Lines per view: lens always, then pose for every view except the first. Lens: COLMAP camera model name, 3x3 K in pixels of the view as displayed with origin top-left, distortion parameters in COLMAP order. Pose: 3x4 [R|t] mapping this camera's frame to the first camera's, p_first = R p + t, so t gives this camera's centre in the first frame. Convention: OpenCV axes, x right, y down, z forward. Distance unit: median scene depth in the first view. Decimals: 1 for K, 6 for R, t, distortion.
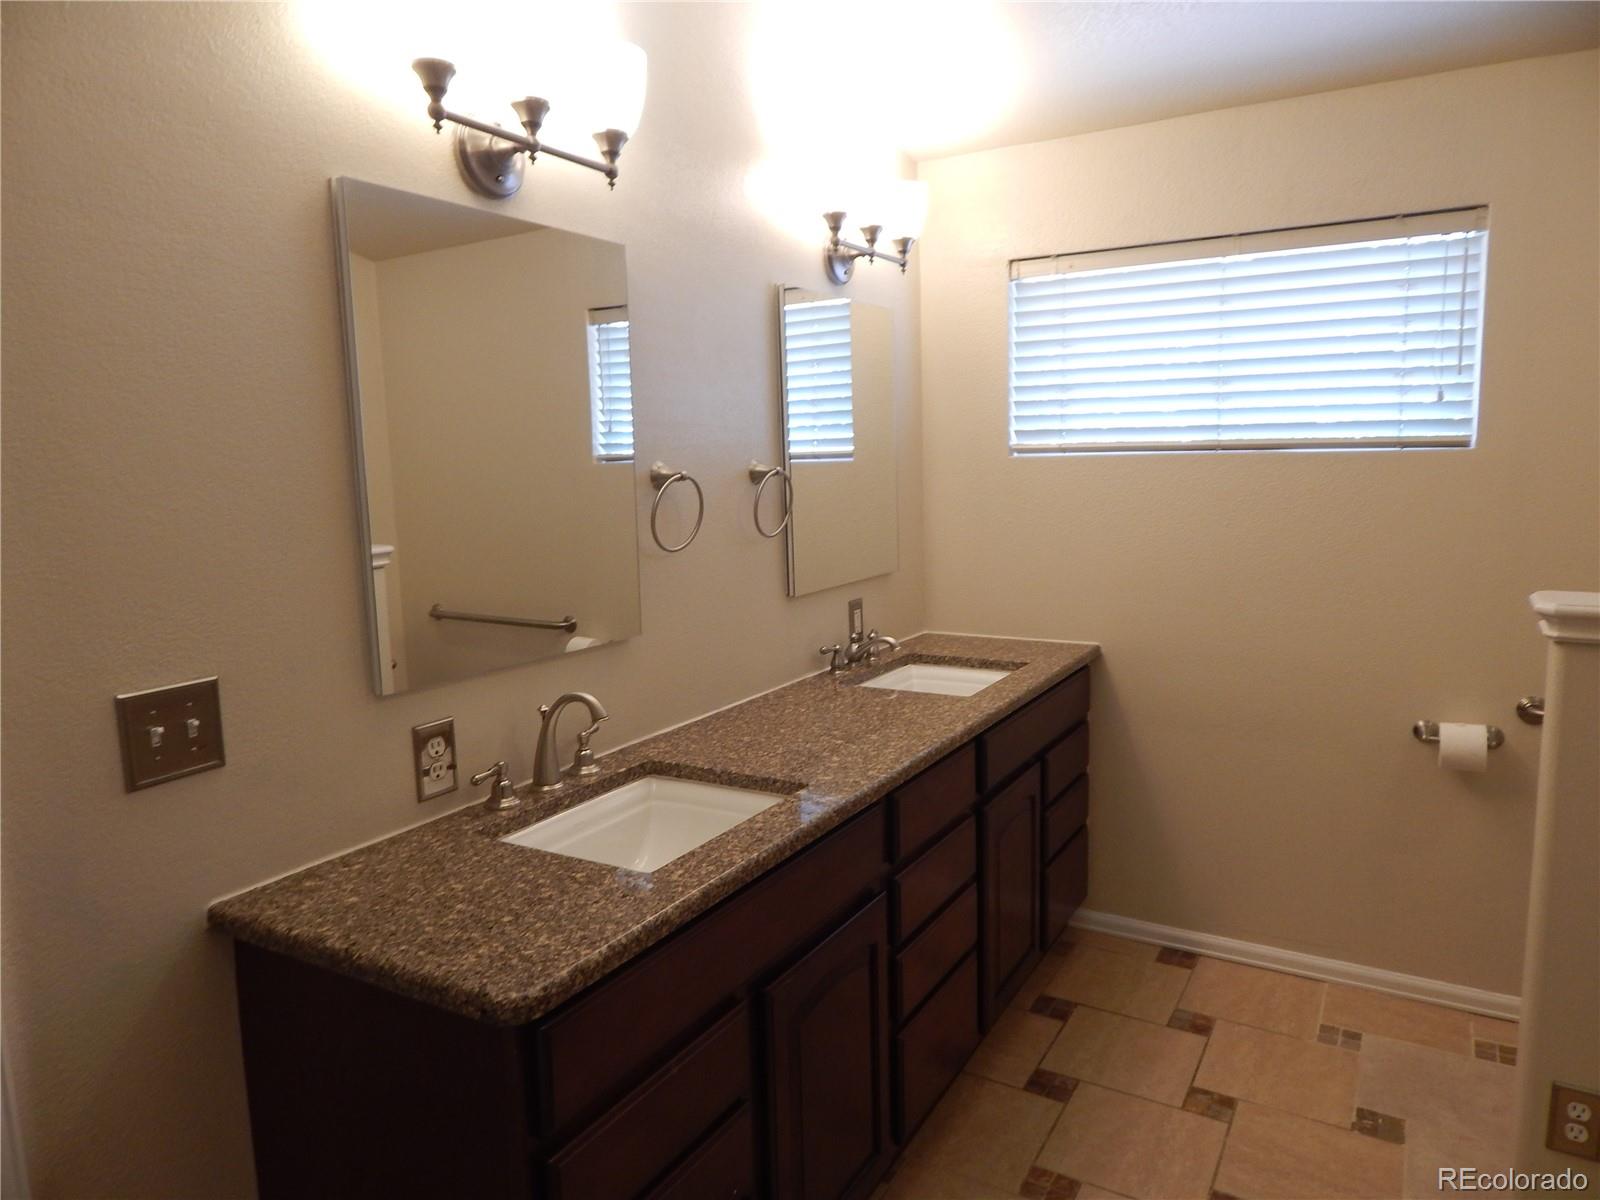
lens RADIAL K [[1057.8, 0, 808.9], [0, 1057.8, 592.9], [0, 0, 1]] dist [0.015117, -0.016993]
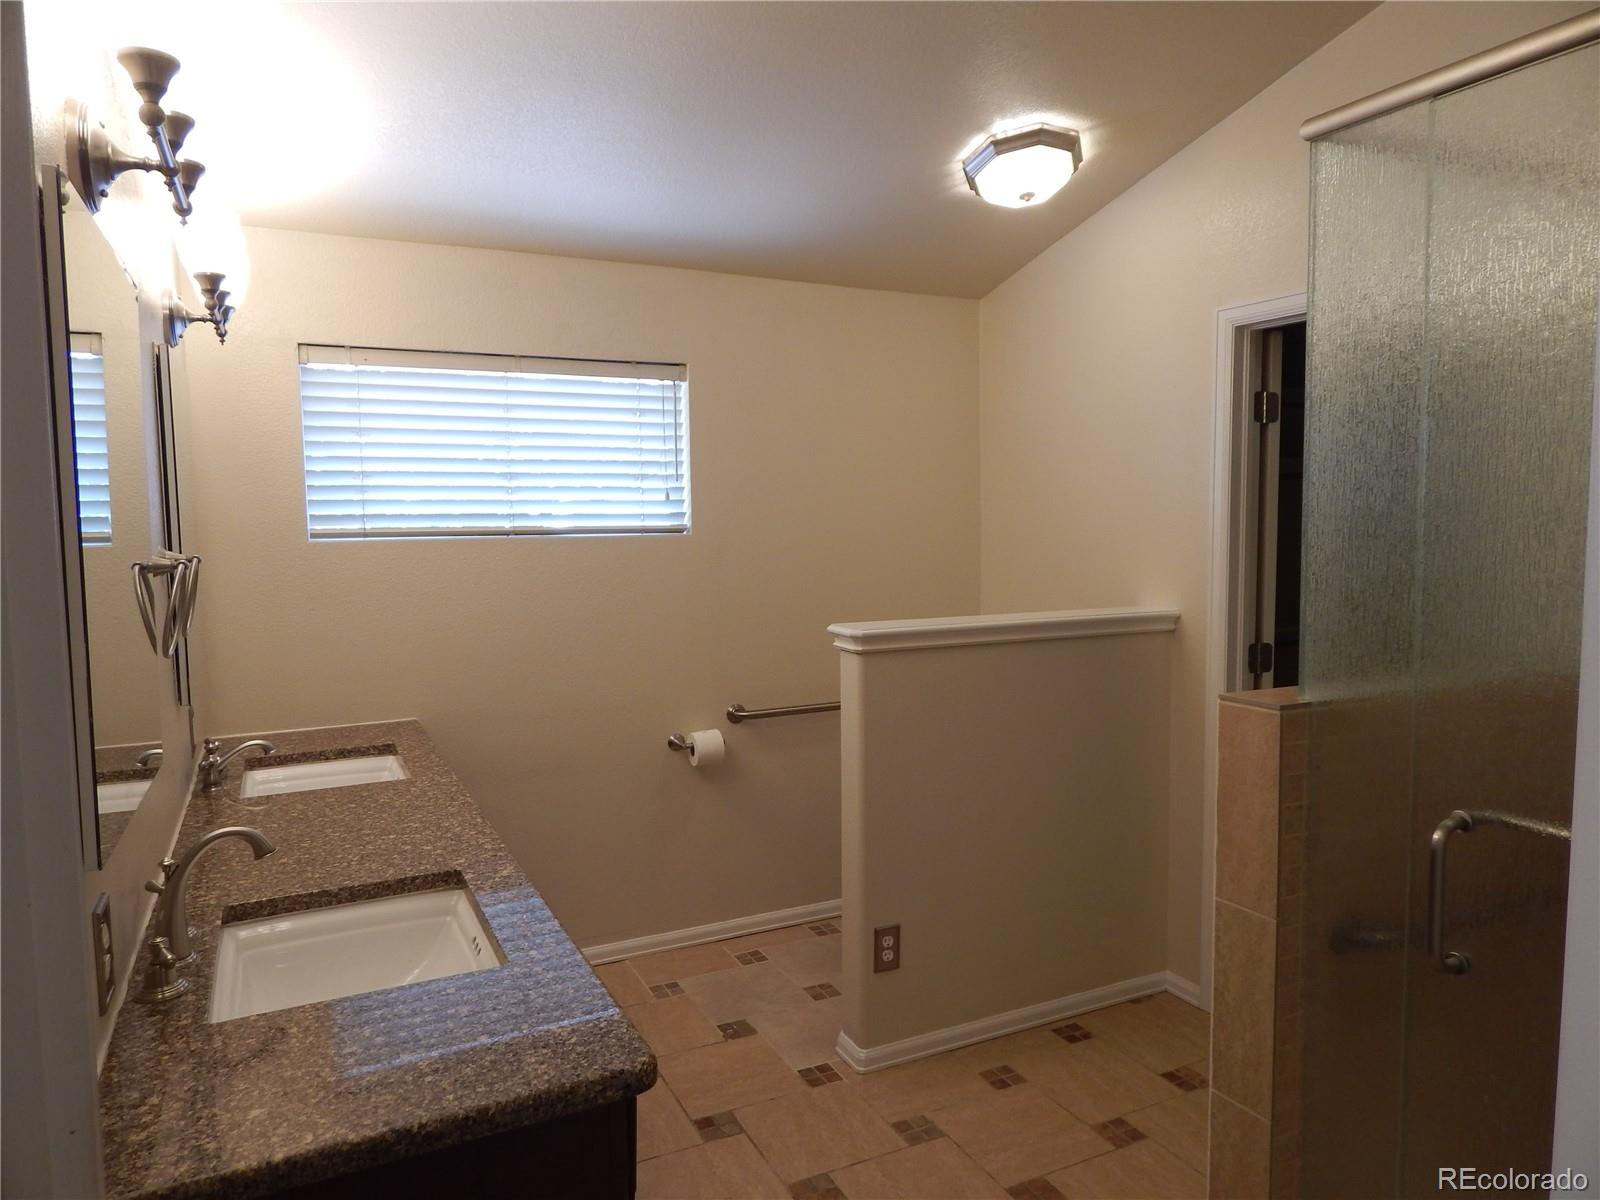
lens RADIAL K [[1057.8, 0, 798.4], [0, 1057.8, 608.1], [0, 0, 1]] dist [0.015117, -0.016993]
pose [[0.551046, -0.057194, 0.832513, -0.465186], [0.112296, 0.993656, -0.006064, -0.014784], [-0.826885, 0.096830, 0.553973, 0.118310]]
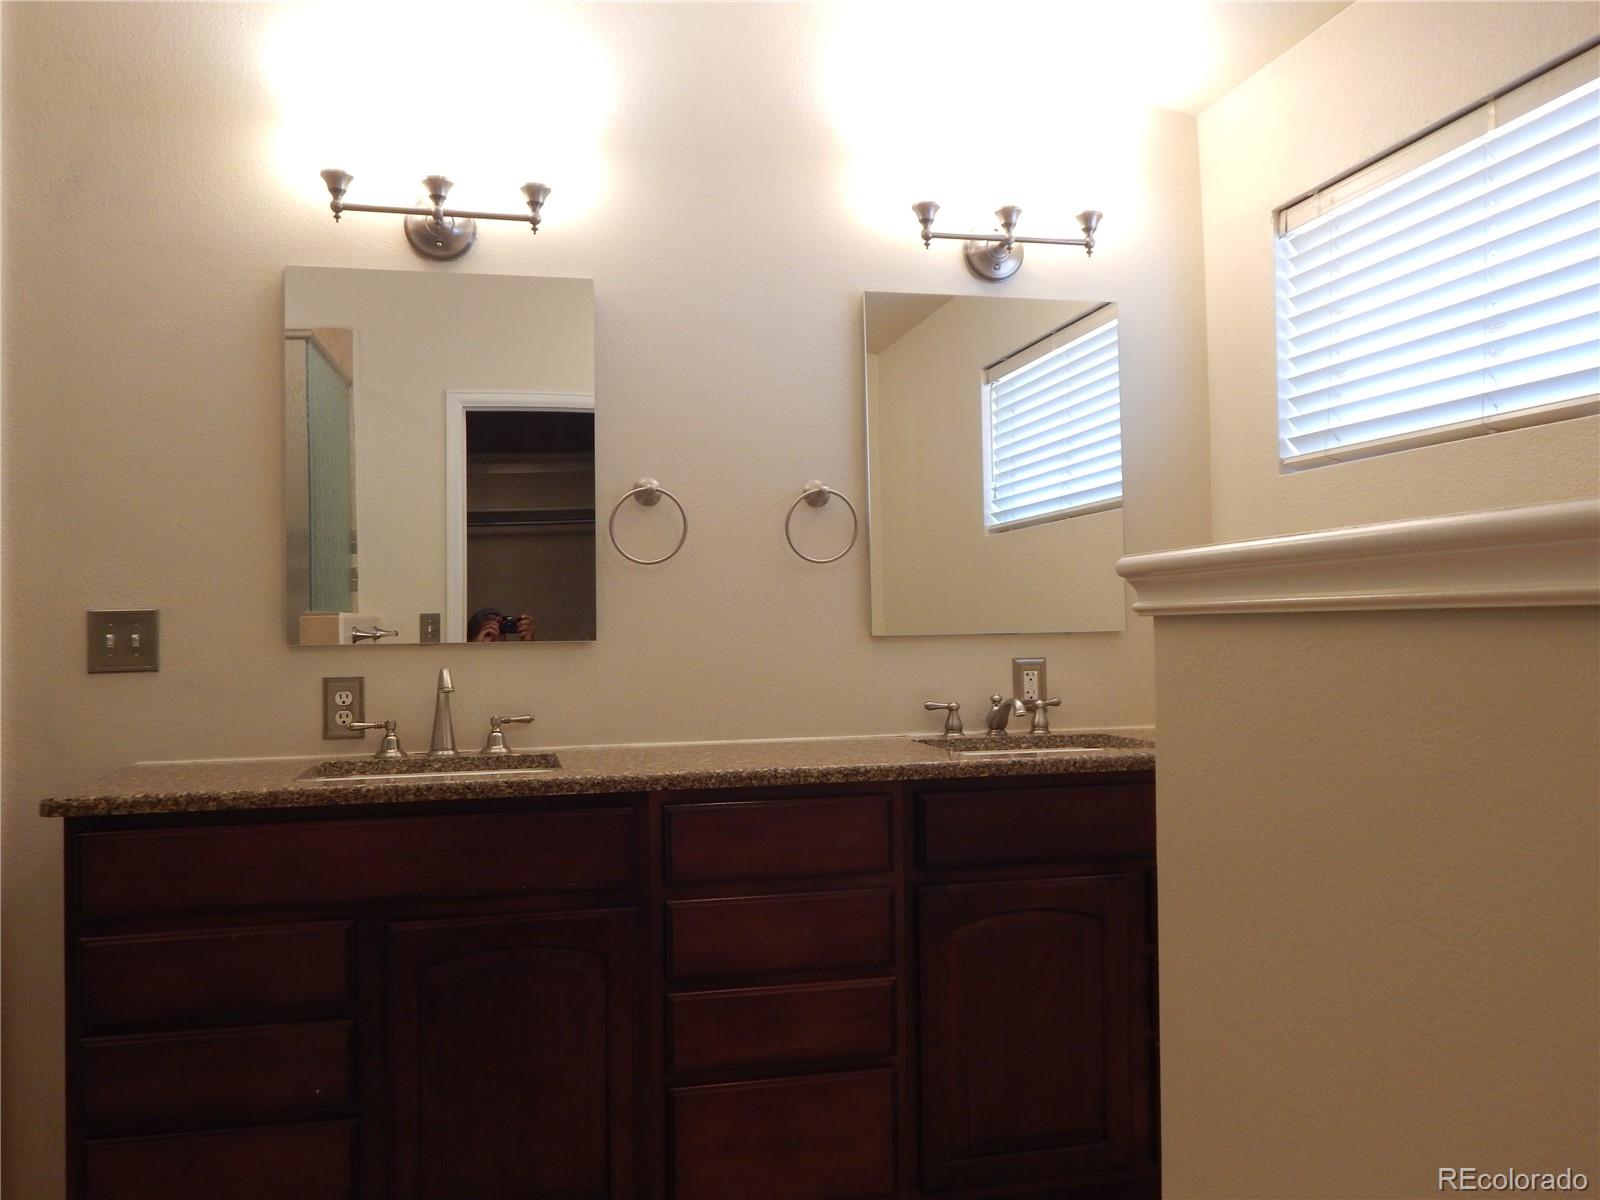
lens RADIAL K [[1325.1, 0, 869.2], [0, 1325.1, 613.5], [0, 0, 1]] dist [0.009719, -0.011553]
pose [[0.679116, -0.009292, -0.733972, 0.805697], [-0.095582, 0.990287, -0.100975, 0.097291], [0.727781, 0.138728, 0.671632, 0.264031]]
